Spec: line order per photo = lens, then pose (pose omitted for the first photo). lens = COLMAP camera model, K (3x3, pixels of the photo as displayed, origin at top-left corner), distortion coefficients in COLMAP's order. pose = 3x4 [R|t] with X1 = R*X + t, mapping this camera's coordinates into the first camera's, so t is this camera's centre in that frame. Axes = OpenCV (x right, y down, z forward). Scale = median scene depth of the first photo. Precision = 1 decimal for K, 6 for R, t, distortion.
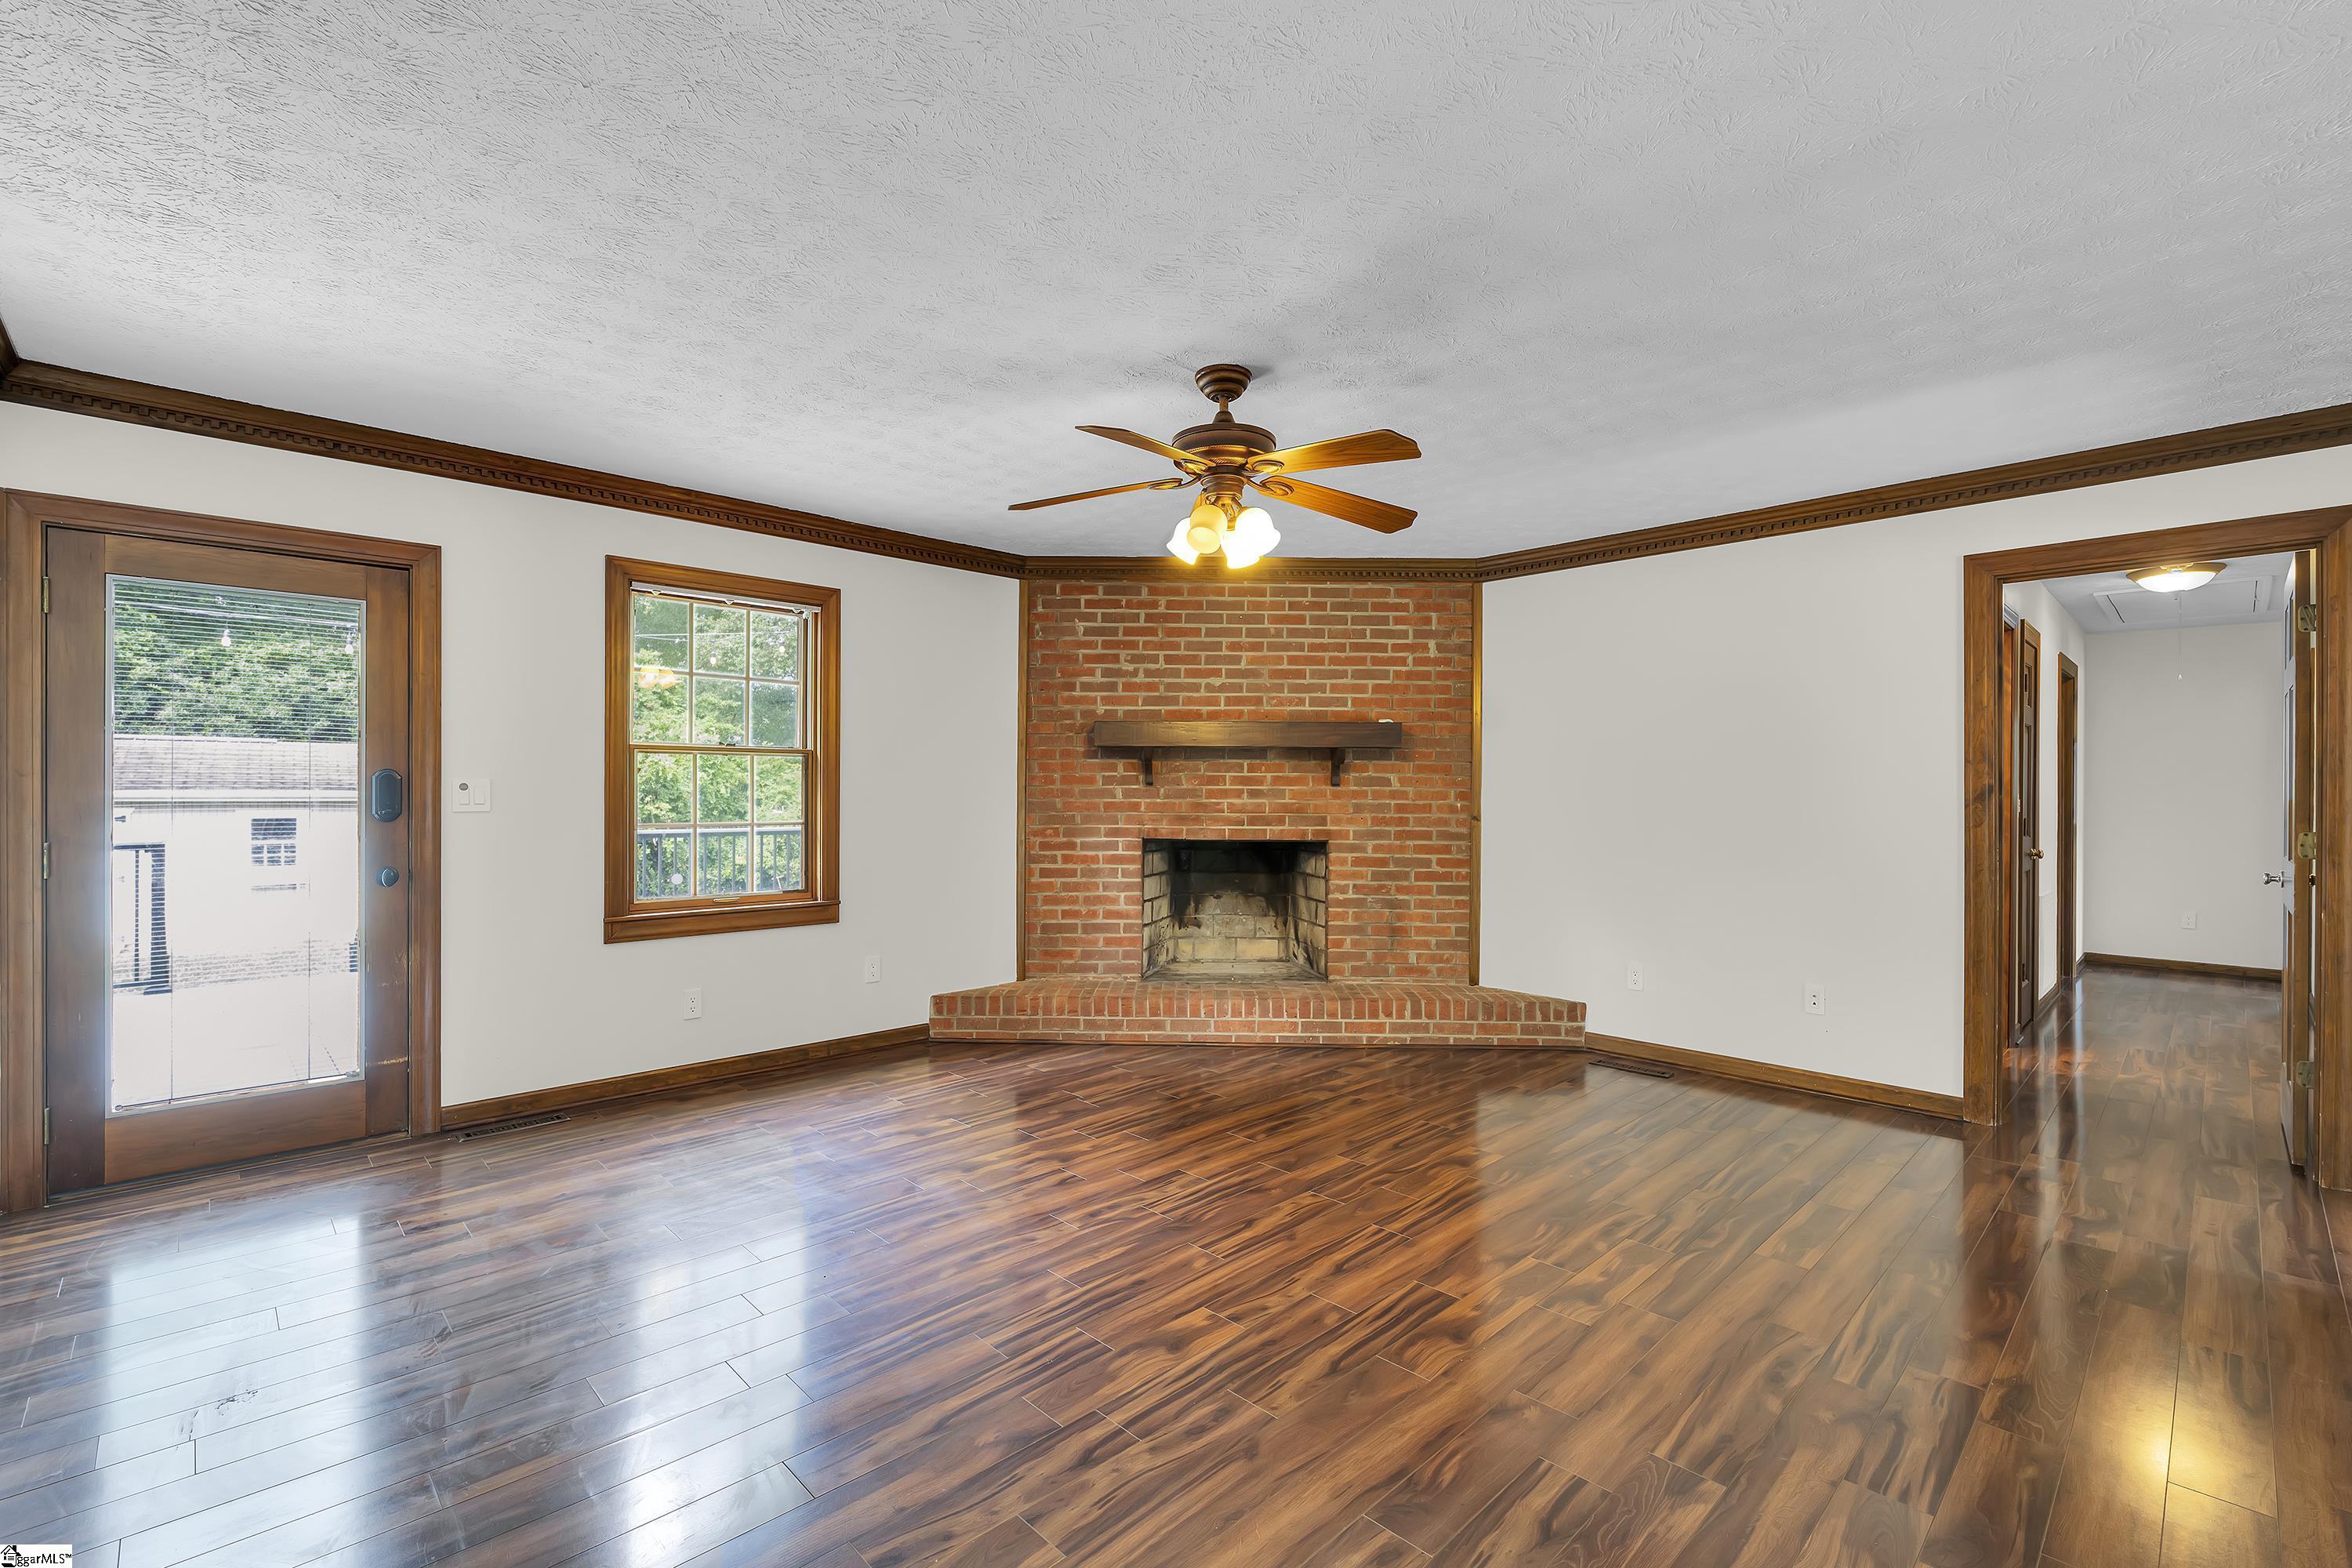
lens RADIAL K [[1029.4, 0, 1179.3], [0, 1029.4, 797.0], [0, 0, 1]] dist [-0.006950, 0.000171]
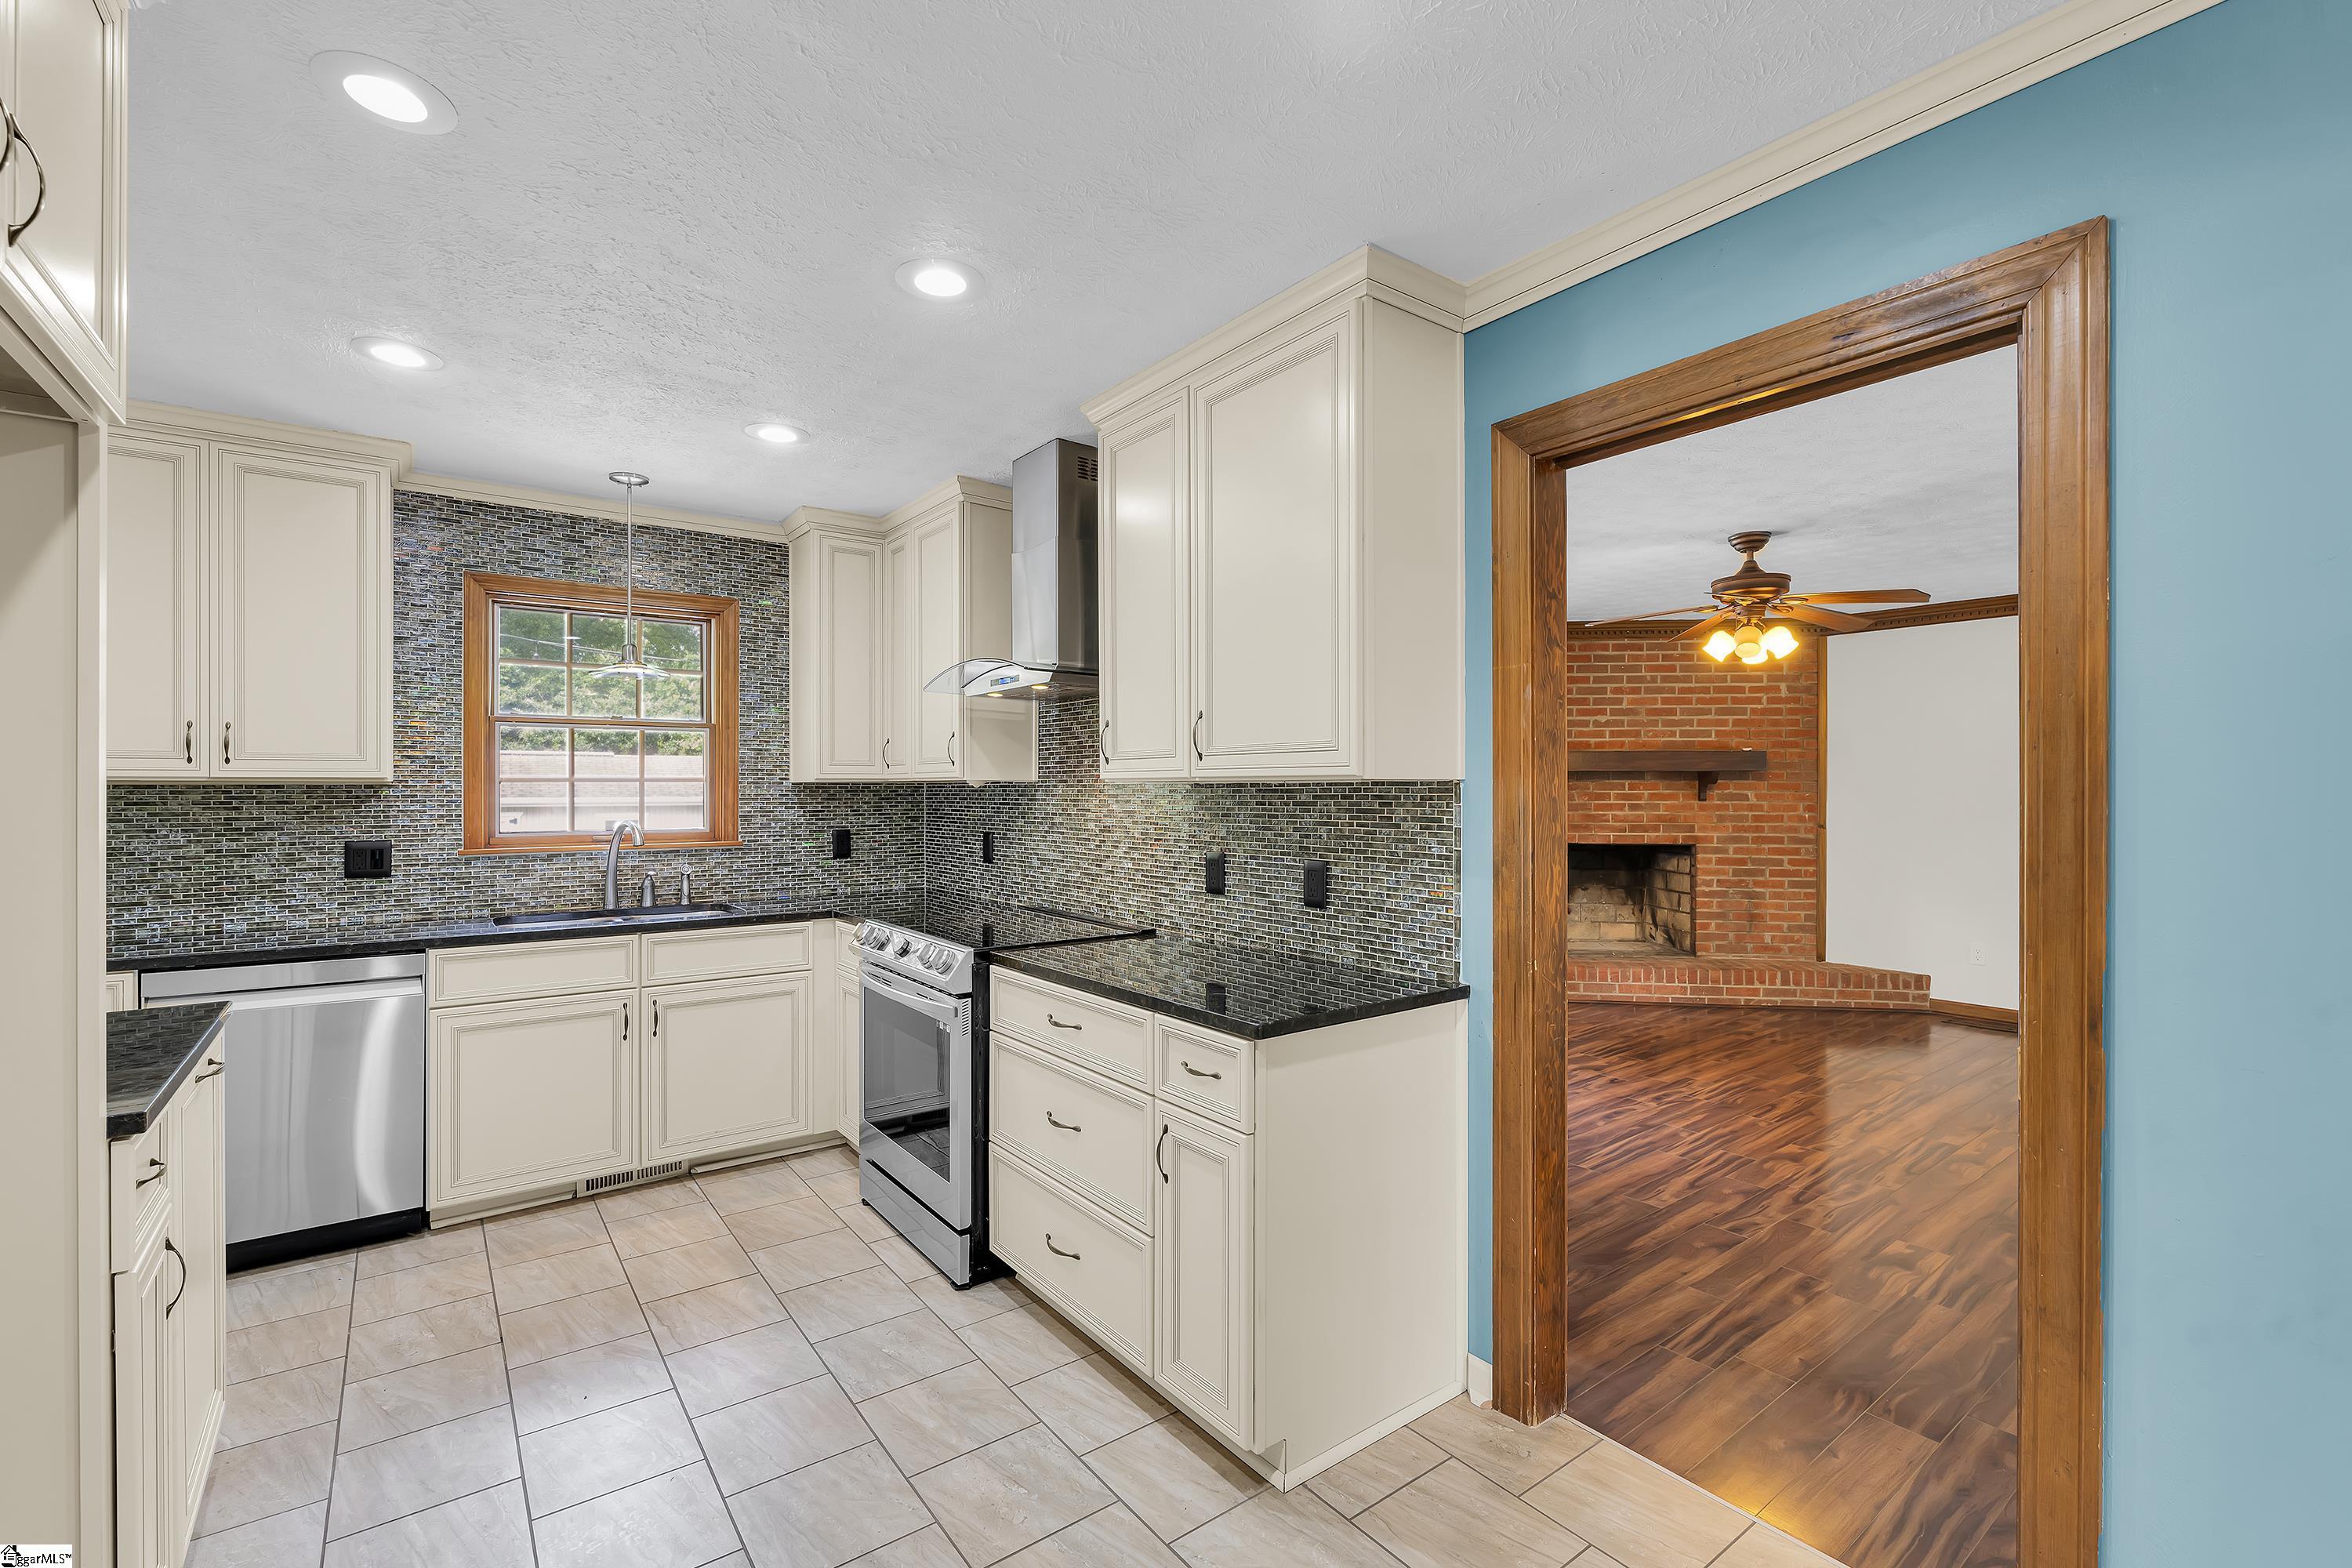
lens RADIAL K [[1018.9, 0, 1181.7], [0, 1018.9, 789.7], [0, 0, 1]] dist [-0.005236, -0.000072]
pose [[0.992743, -0.005358, -0.120132, -0.328593], [0.004863, 0.999978, -0.004412, -0.021760], [0.120153, 0.003796, 0.992748, -0.306744]]
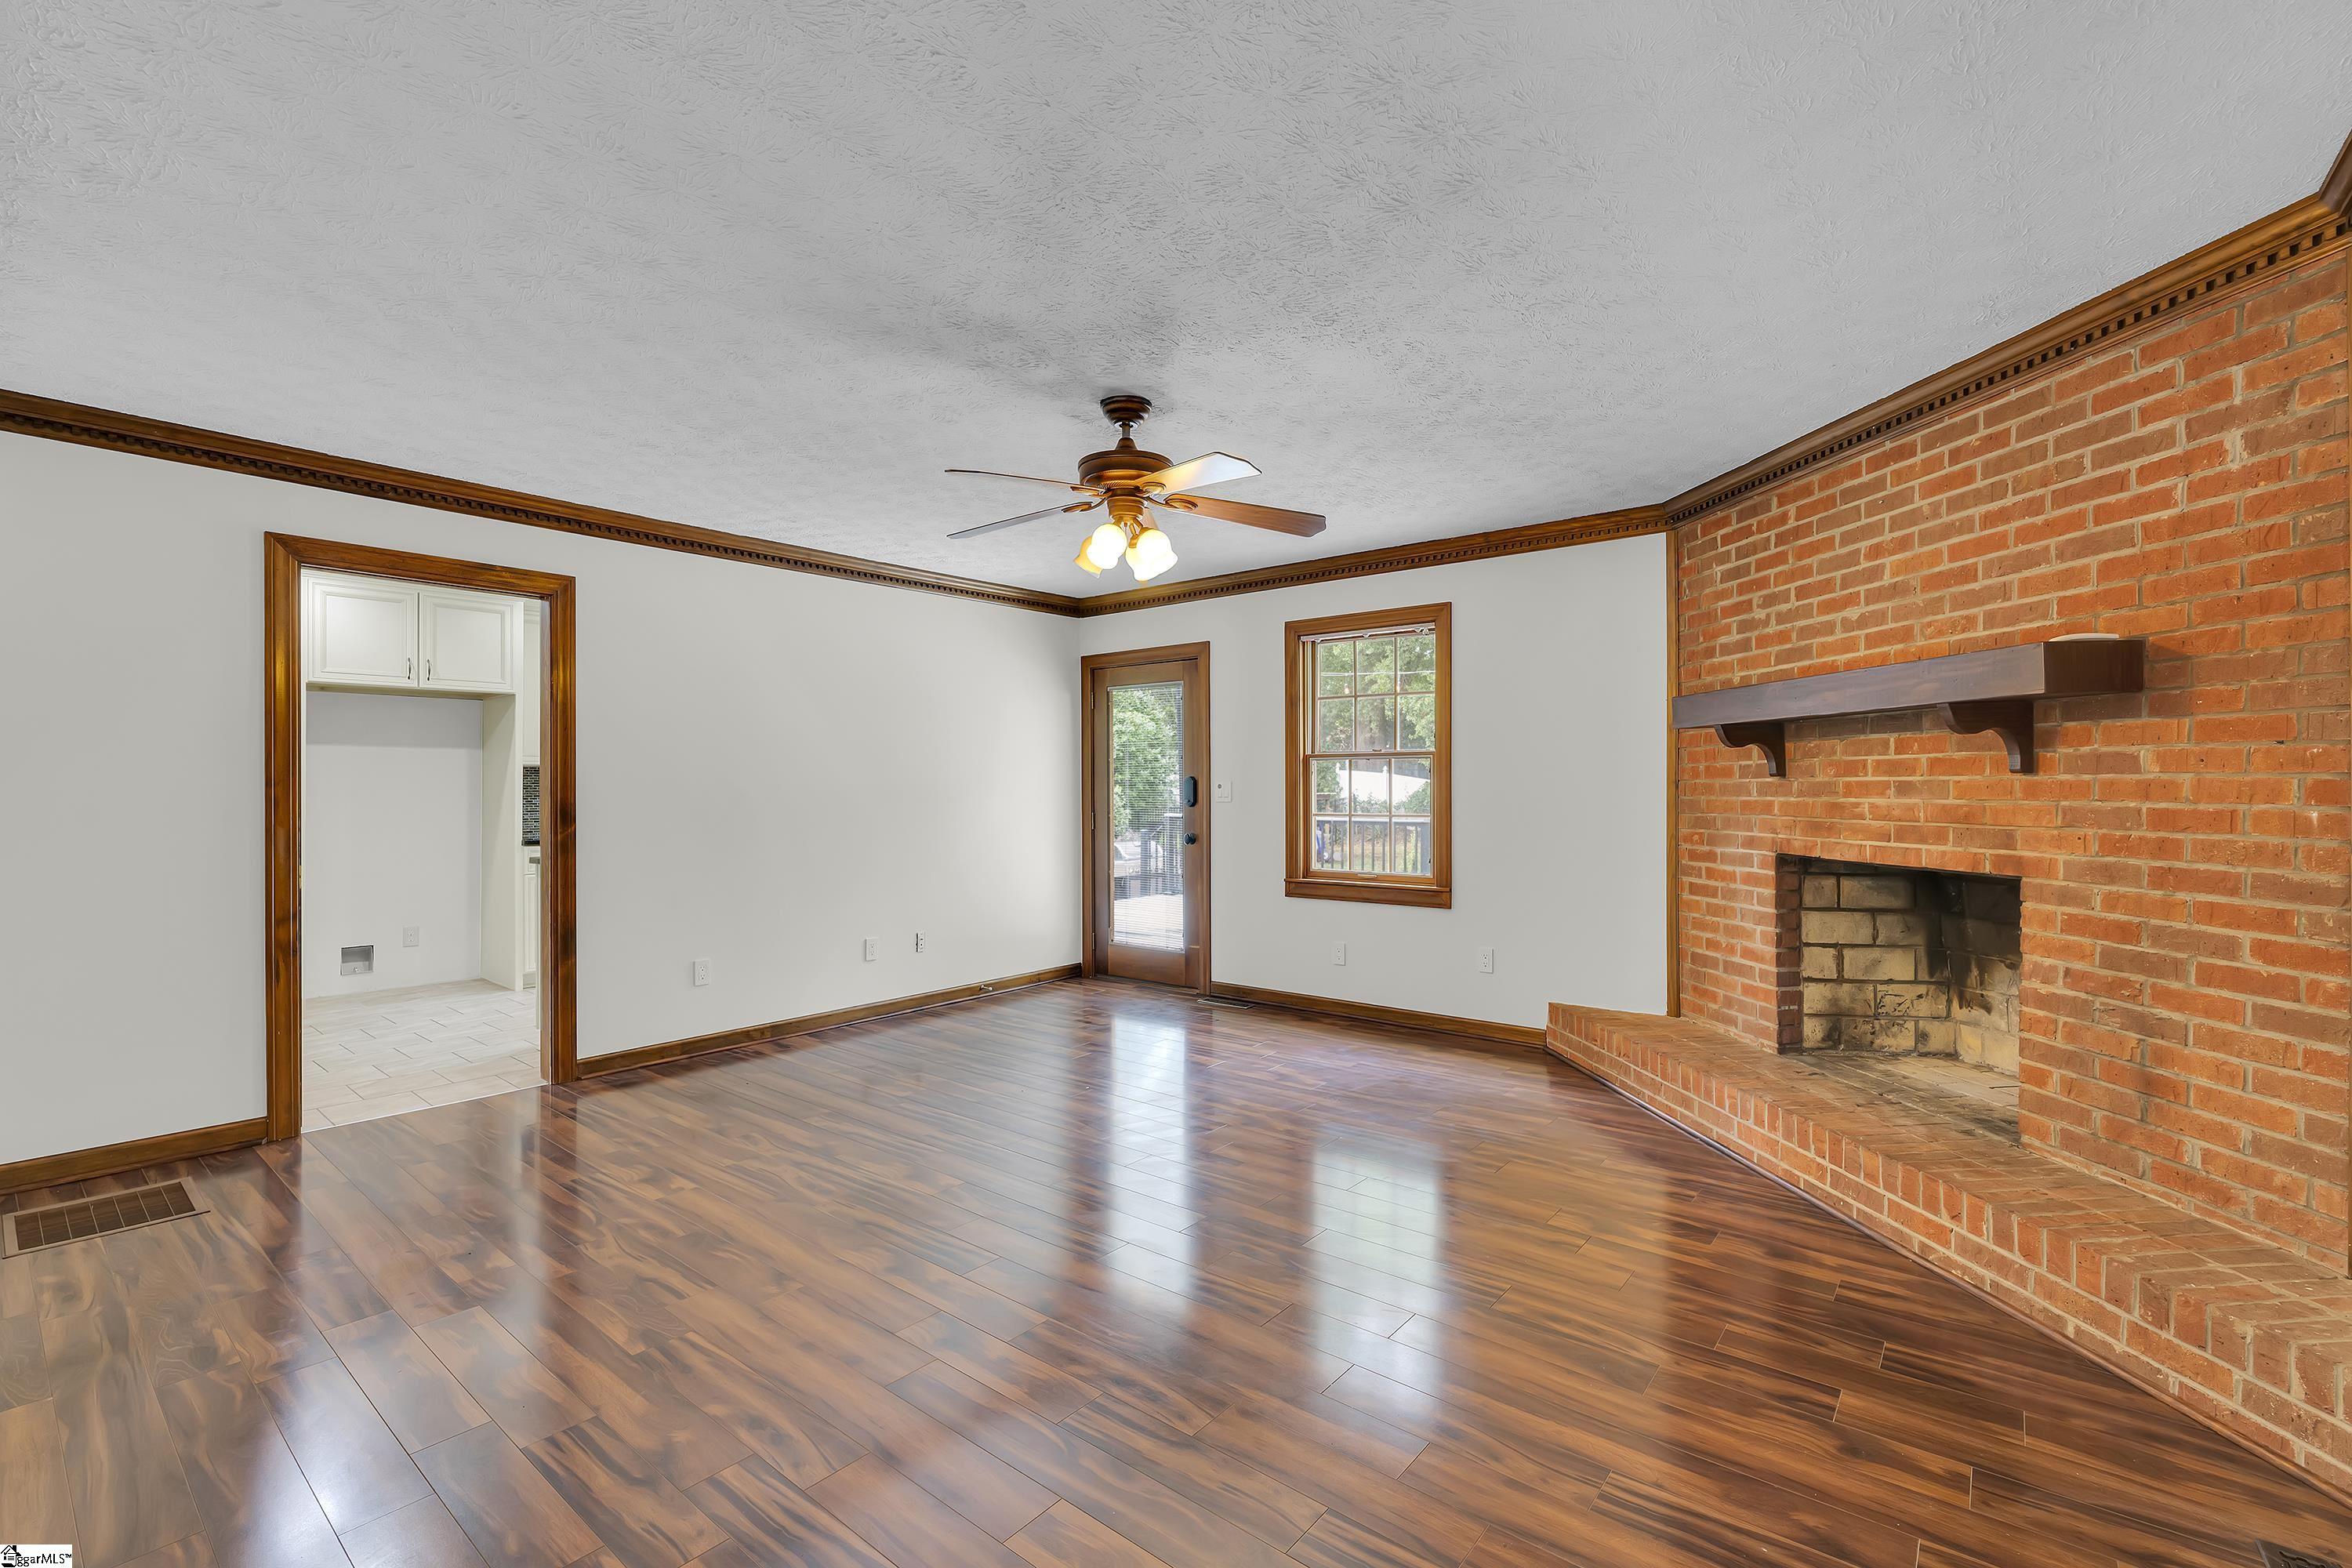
lens RADIAL K [[1025.5, 0, 1174.3], [0, 1025.5, 793.1], [0, 0, 1]] dist [-0.001431, -0.000121]
pose [[0.112645, 0.000455, -0.993635, 0.619778], [-0.001671, 0.999999, 0.000268, -0.000280], [0.993634, 0.001630, 0.112646, 0.510830]]
